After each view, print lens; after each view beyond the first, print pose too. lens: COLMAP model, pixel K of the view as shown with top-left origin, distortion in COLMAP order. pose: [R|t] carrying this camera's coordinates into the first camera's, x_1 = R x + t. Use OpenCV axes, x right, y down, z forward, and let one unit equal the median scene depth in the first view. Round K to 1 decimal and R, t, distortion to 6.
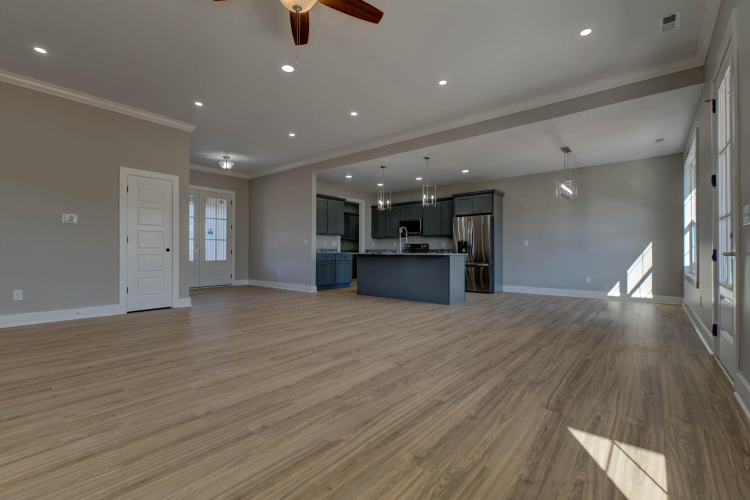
lens RADIAL K [[344.0, 0, 367.9], [0, 344.0, 249.9], [0, 0, 1]] dist [0.005695, -0.001062]
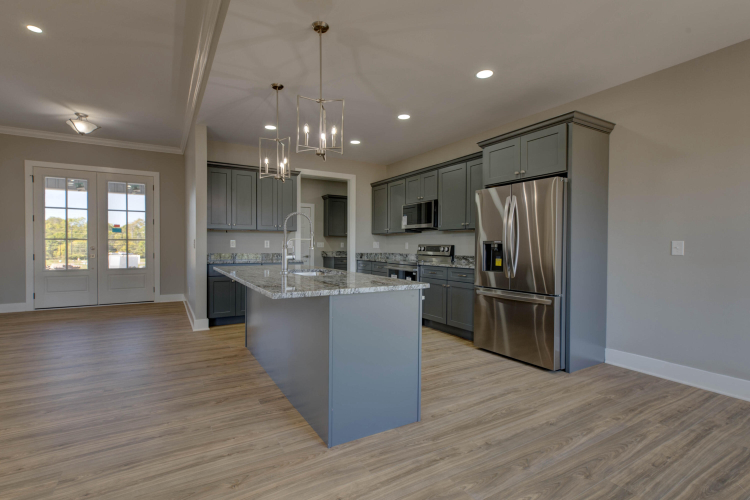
lens RADIAL K [[344.0, 0, 352.3], [0, 344.0, 248.1], [0, 0, 1]] dist [0.005695, -0.001062]
pose [[0.929851, 0.007177, -0.367866, 0.310953], [-0.002752, 0.999917, 0.012553, -0.026179], [0.367925, -0.010660, 0.929794, 0.588031]]
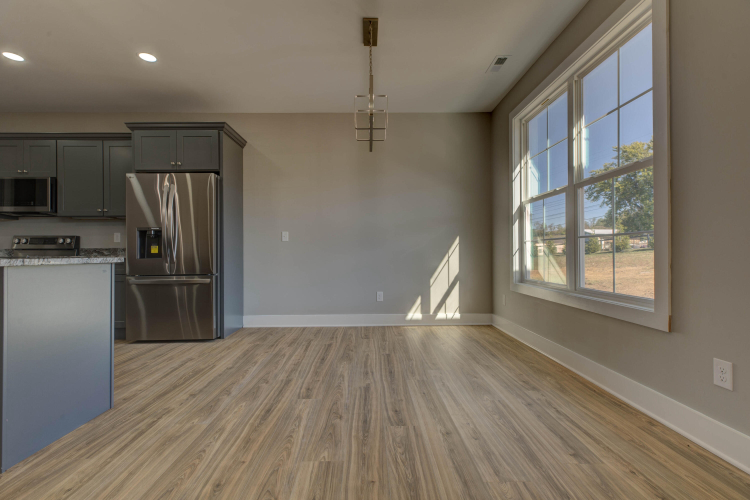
lens RADIAL K [[344.0, 0, 377.2], [0, 344.0, 248.5], [0, 0, 1]] dist [0.005695, -0.001062]
pose [[0.759029, -0.006595, 0.651023, 0.239826], [0.005949, 0.999977, 0.003193, 0.000359], [-0.651029, 0.001449, 0.759051, 0.540098]]
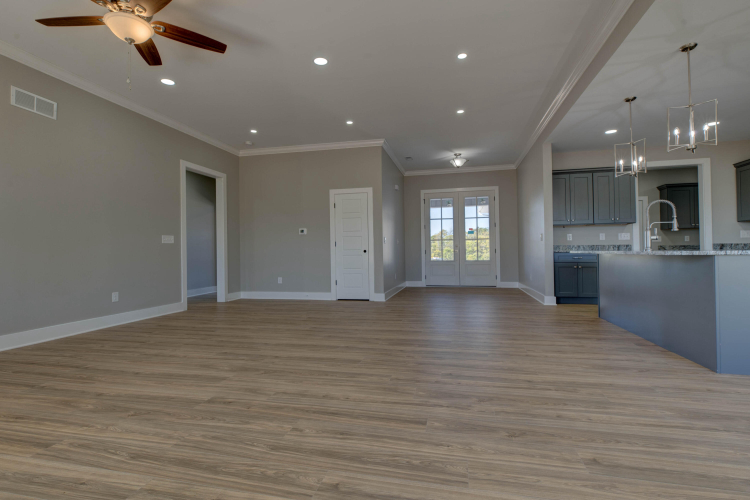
lens RADIAL K [[344.0, 0, 381.8], [0, 344.0, 248.1], [0, 0, 1]] dist [0.005695, -0.001062]
pose [[0.455575, -0.019829, -0.889977, 0.354917], [0.018438, 0.999748, -0.012837, 0.004066], [0.890006, -0.010561, 0.455826, 0.368833]]
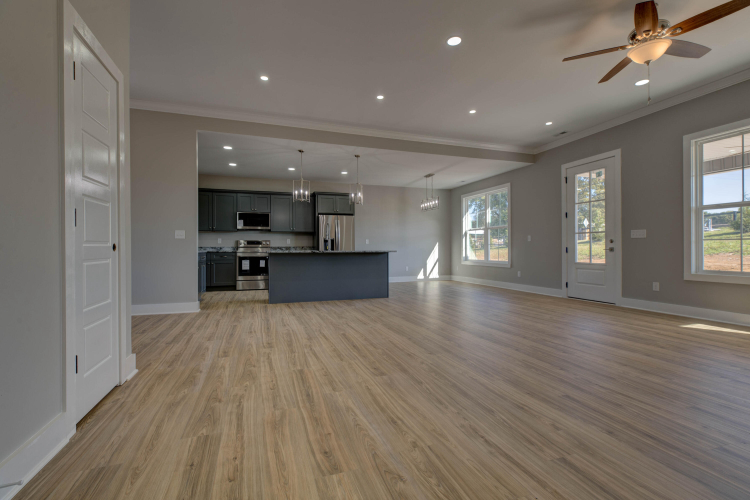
lens RADIAL K [[344.0, 0, 375.5], [0, 344.0, 247.5], [0, 0, 1]] dist [0.005695, -0.001062]
pose [[0.525525, -0.003572, 0.850771, -0.589182], [0.002649, 0.999993, 0.002562, -0.001506], [-0.850774, 0.000908, 0.525531, 0.384422]]
